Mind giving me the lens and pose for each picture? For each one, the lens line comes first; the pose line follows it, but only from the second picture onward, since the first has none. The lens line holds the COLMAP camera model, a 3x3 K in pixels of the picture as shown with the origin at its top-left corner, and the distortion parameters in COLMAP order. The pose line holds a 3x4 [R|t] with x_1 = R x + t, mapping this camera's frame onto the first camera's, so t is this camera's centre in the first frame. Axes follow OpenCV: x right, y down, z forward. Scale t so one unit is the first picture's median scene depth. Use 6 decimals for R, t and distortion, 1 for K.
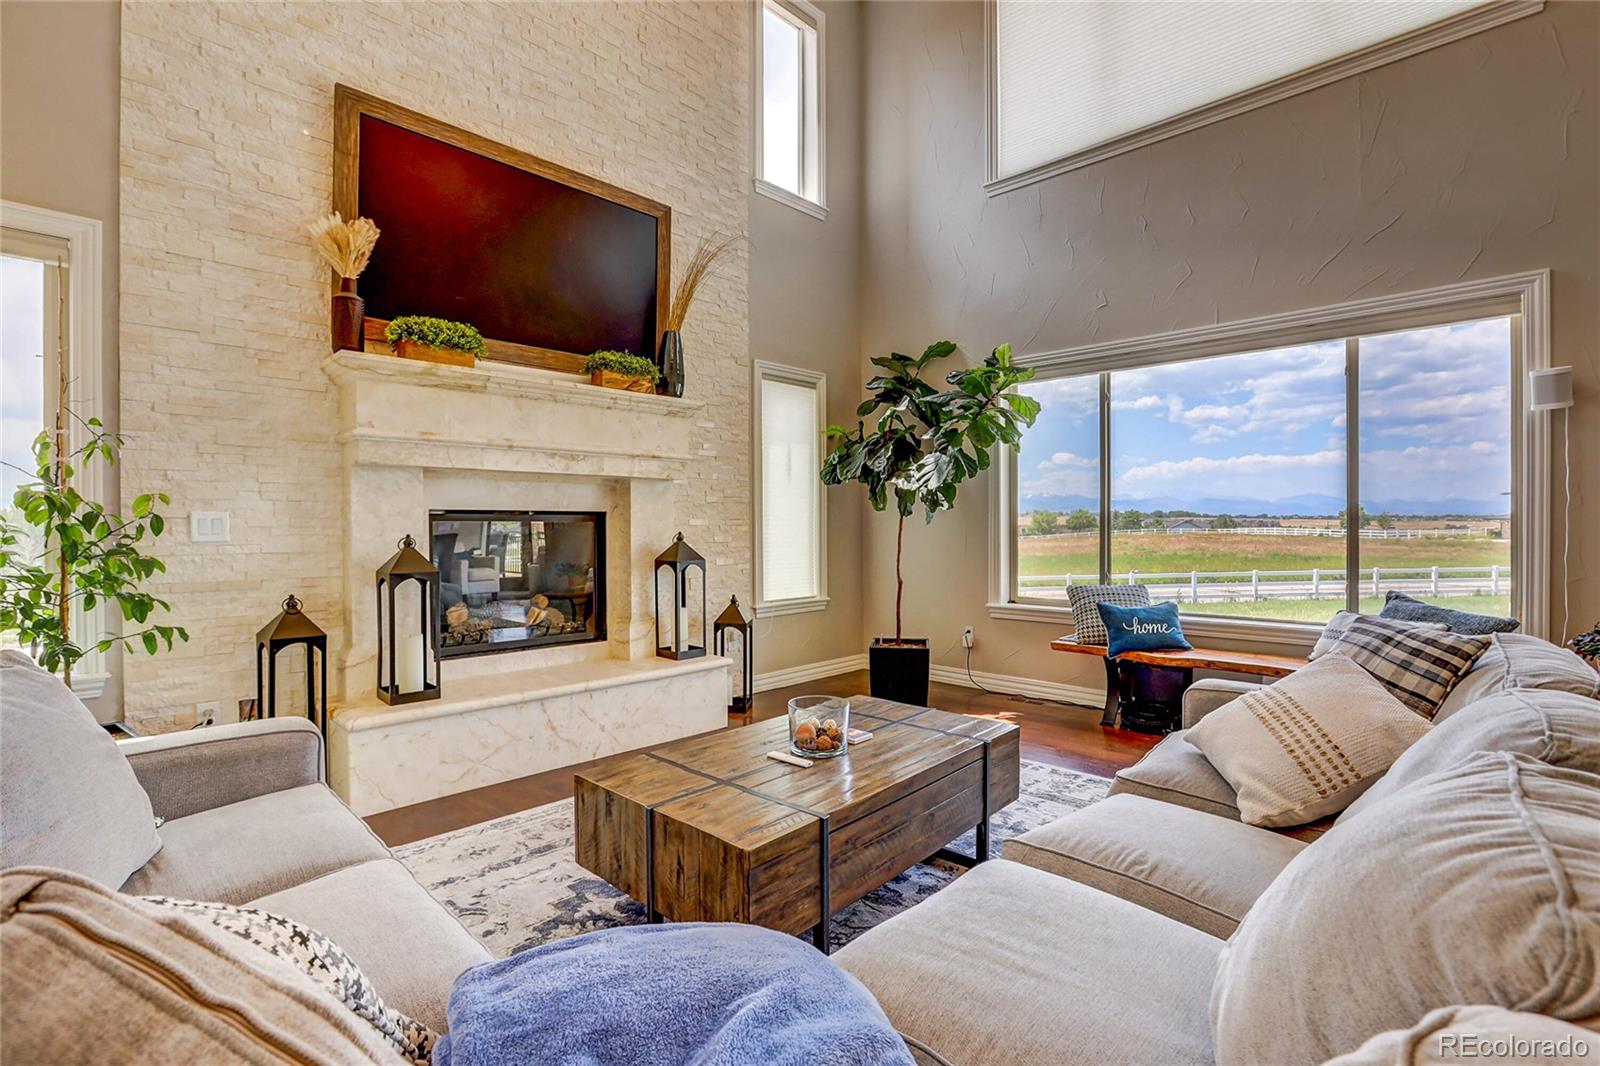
lens RADIAL K [[738.1, 0, 800.0], [0, 738.1, 533.0], [0, 0, 1]] dist [-0.000589, 0.000066]
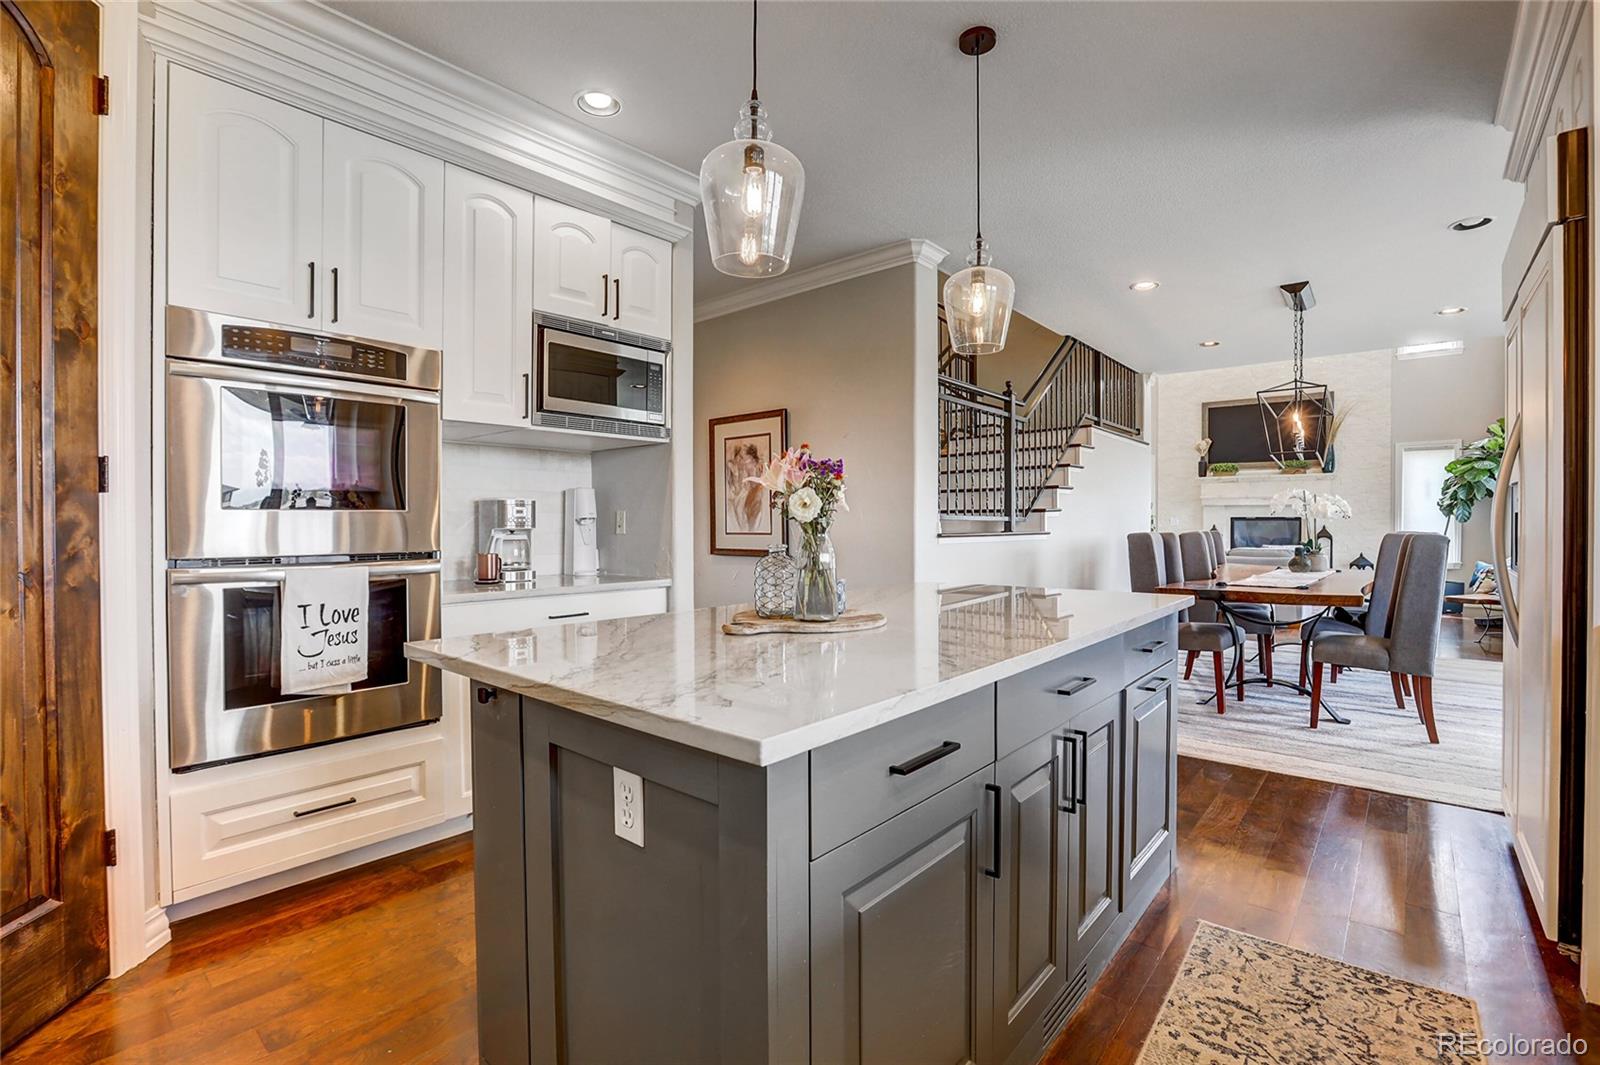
lens RADIAL K [[738.1, 0, 800.0], [0, 738.1, 532.5], [0, 0, 1]] dist [-0.000589, 0.000066]
pose [[0.077177, 0.013290, -0.996929, 2.912041], [-0.009595, 0.999875, 0.012587, 0.012950], [0.996971, 0.008594, 0.077295, -1.292991]]
